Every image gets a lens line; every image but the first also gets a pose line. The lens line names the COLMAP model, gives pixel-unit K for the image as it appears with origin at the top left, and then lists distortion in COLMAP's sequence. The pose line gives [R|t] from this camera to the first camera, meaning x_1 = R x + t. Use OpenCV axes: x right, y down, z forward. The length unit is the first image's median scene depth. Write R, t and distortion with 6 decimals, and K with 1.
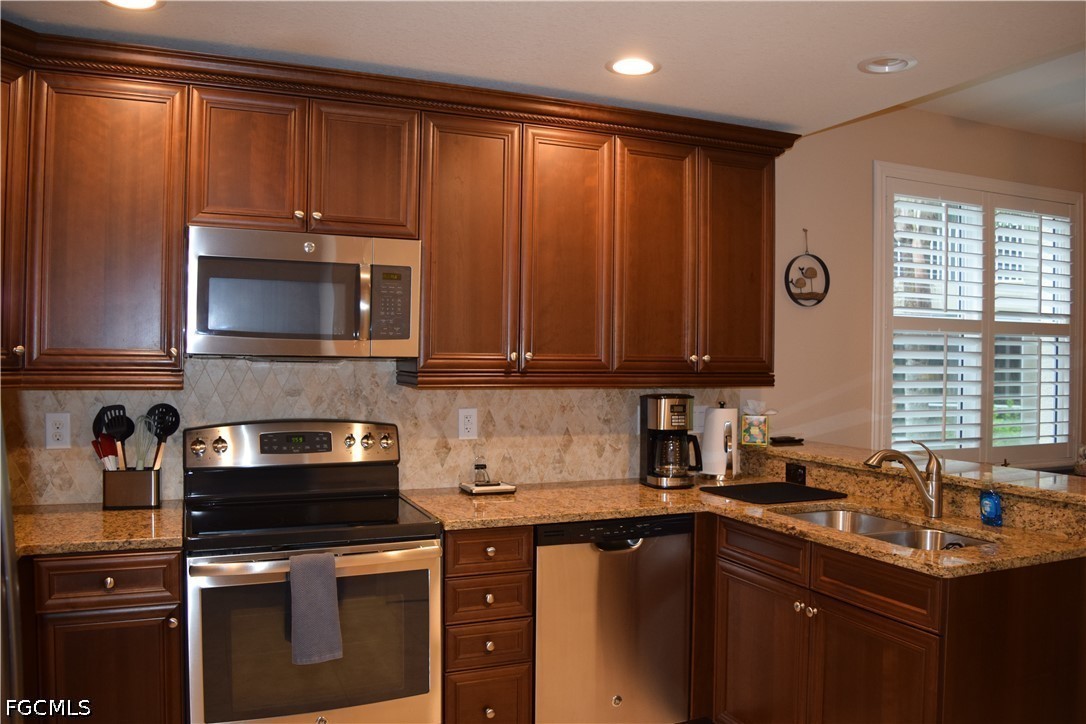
lens RADIAL K [[849.2, 0, 545.8], [0, 849.2, 358.1], [0, 0, 1]] dist [-0.097485, 0.022584]
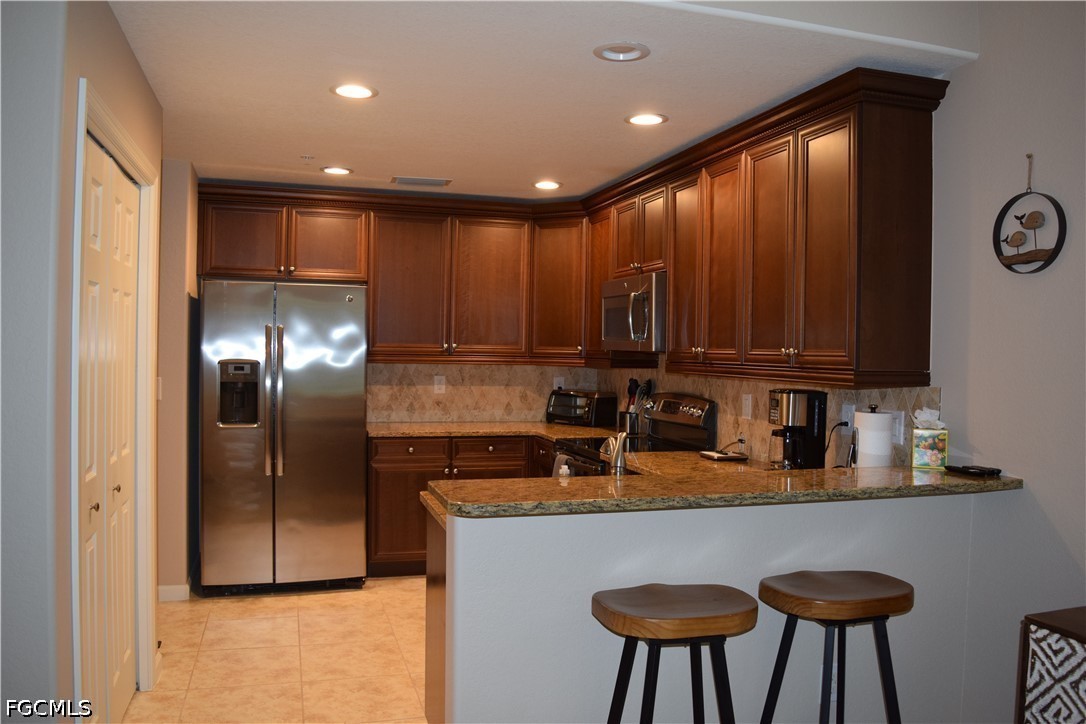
lens RADIAL K [[849.2, 0, 545.8], [0, 849.2, 358.1], [0, 0, 1]] dist [-0.097485, 0.022584]
pose [[-0.104268, -0.002782, -0.994545, 1.130042], [-0.019972, 0.999800, -0.000703, 0.013063], [0.994349, 0.019790, -0.104303, 0.809956]]
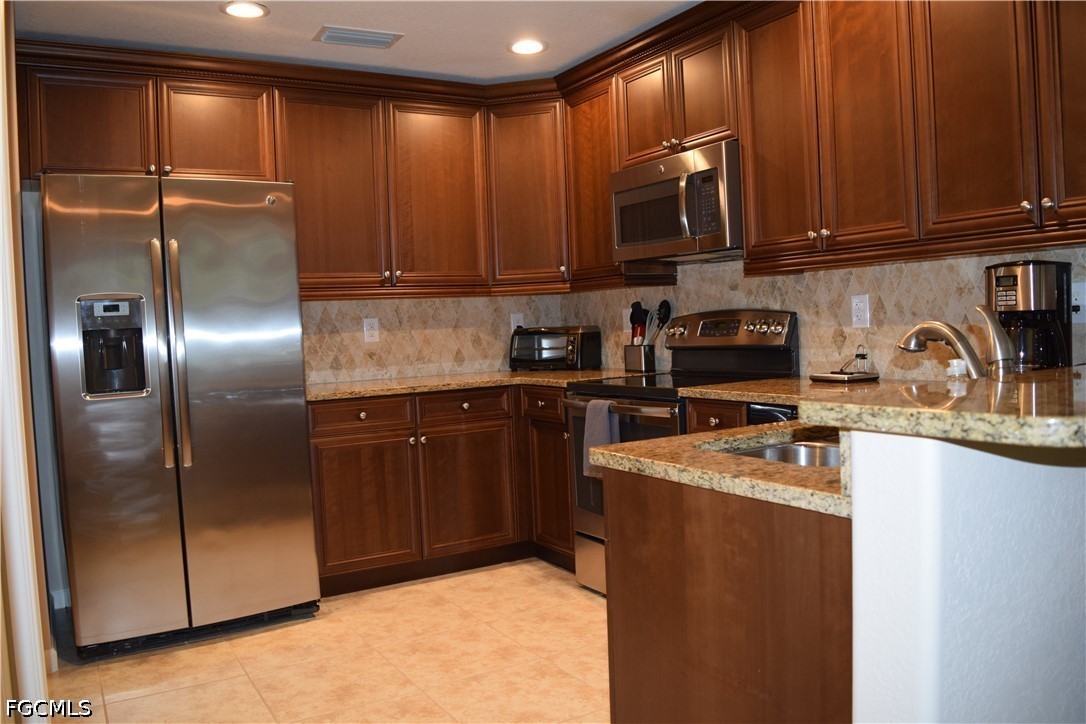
lens RADIAL K [[849.2, 0, 545.8], [0, 849.2, 358.1], [0, 0, 1]] dist [-0.097485, 0.022584]
pose [[0.137050, 0.023072, -0.990295, 0.760140], [0.042899, 0.998653, 0.029203, 0.084696], [0.989635, -0.046485, 0.135875, 0.509190]]
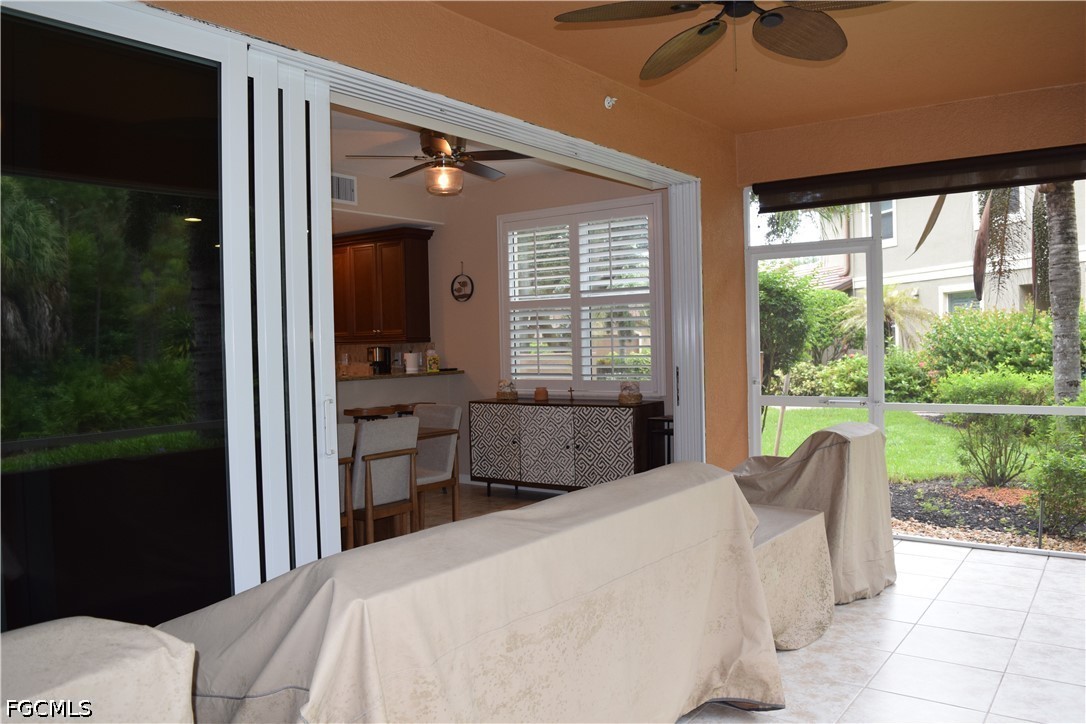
lens RADIAL K [[849.2, 0, 545.8], [0, 849.2, 358.1], [0, 0, 1]] dist [-0.097485, 0.022584]
pose [[0.514592, -0.007905, -0.857399, 2.423788], [0.028981, 0.999547, 0.008178, 0.068161], [0.856945, -0.029057, 0.514588, 0.174062]]
